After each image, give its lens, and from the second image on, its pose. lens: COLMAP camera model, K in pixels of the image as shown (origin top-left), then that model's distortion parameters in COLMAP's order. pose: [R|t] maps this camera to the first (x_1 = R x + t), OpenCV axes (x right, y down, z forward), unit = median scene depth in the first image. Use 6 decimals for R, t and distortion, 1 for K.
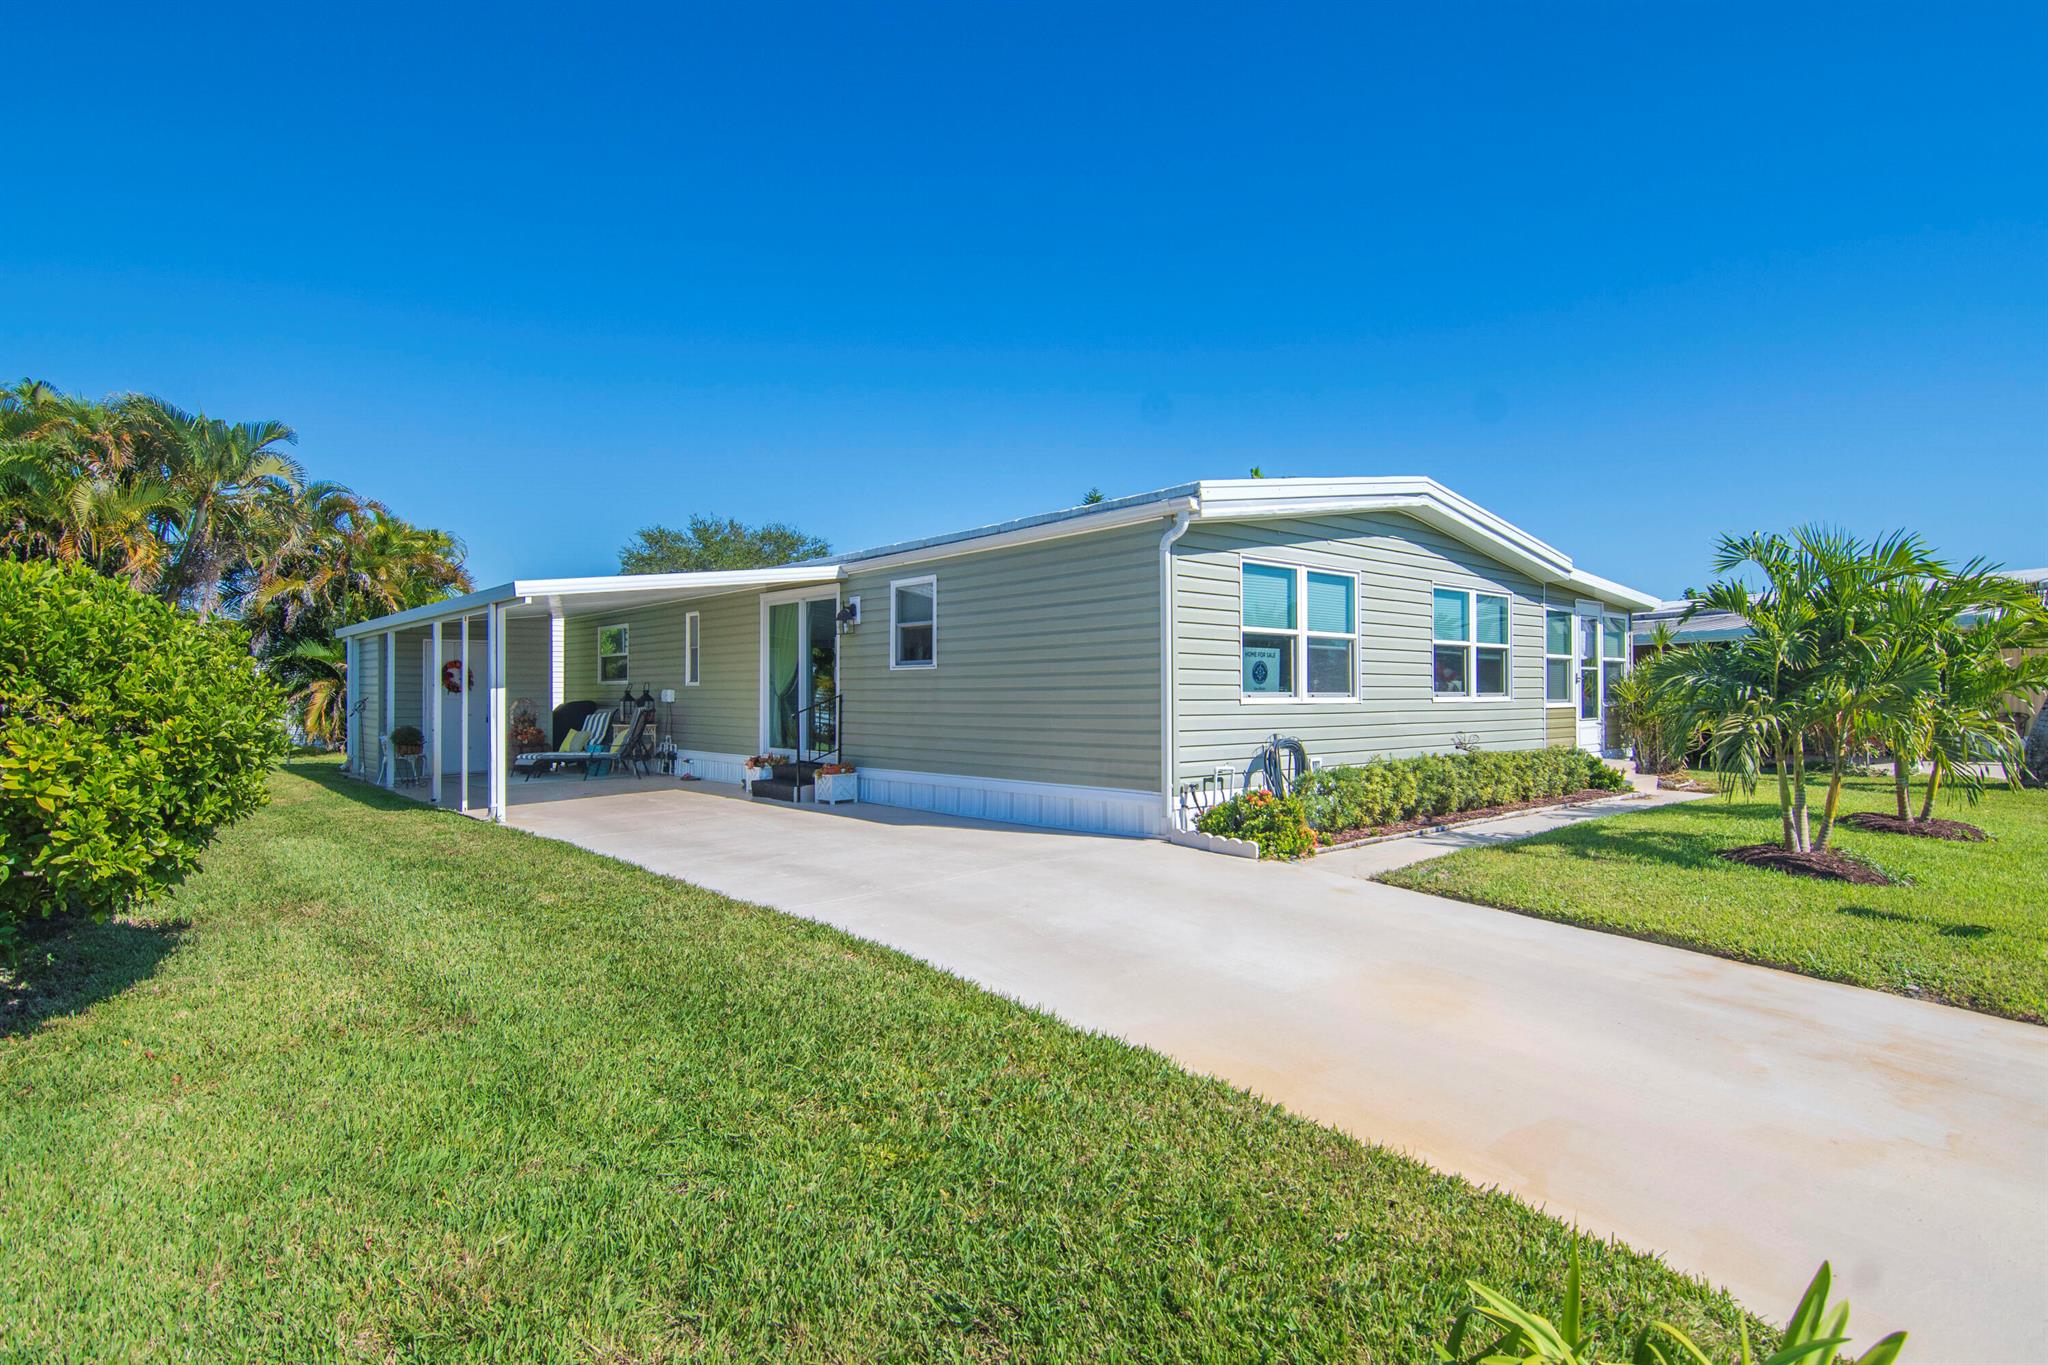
lens RADIAL K [[1019.4, 0, 1024.0], [0, 1019.4, 682.5], [0, 0, 1]] dist [-0.014588, -0.000250]
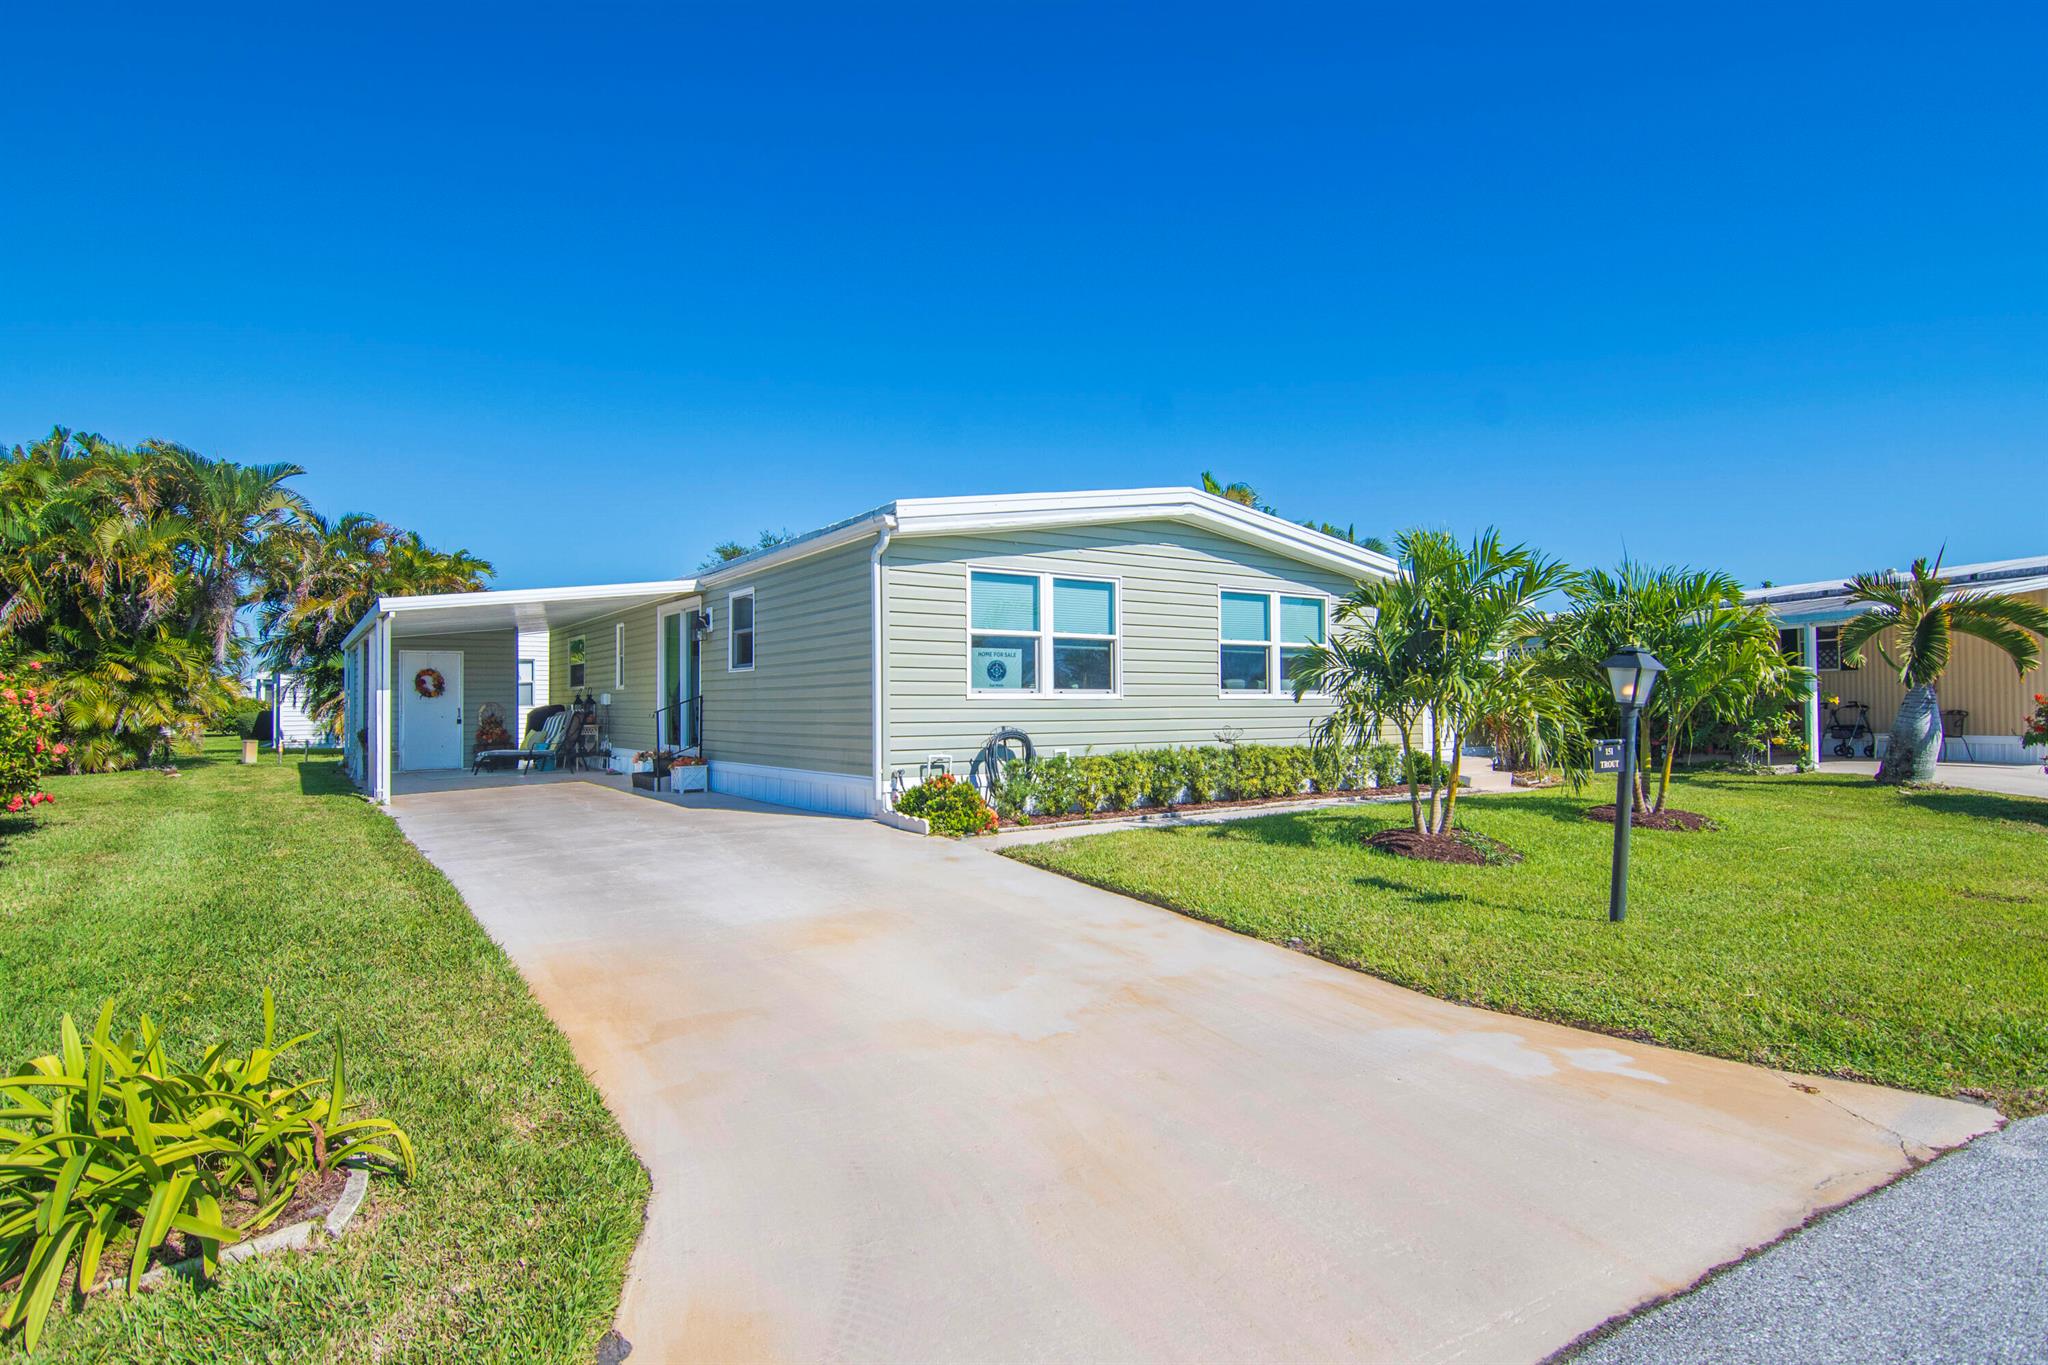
lens RADIAL K [[1019.4, 0, 1024.0], [0, 1019.4, 682.5], [0, 0, 1]] dist [-0.014588, -0.000250]
pose [[0.994129, -0.006690, -0.107998, 0.362291], [0.005731, 0.999941, -0.009185, 0.012447], [0.108054, 0.008512, 0.994109, -0.086326]]
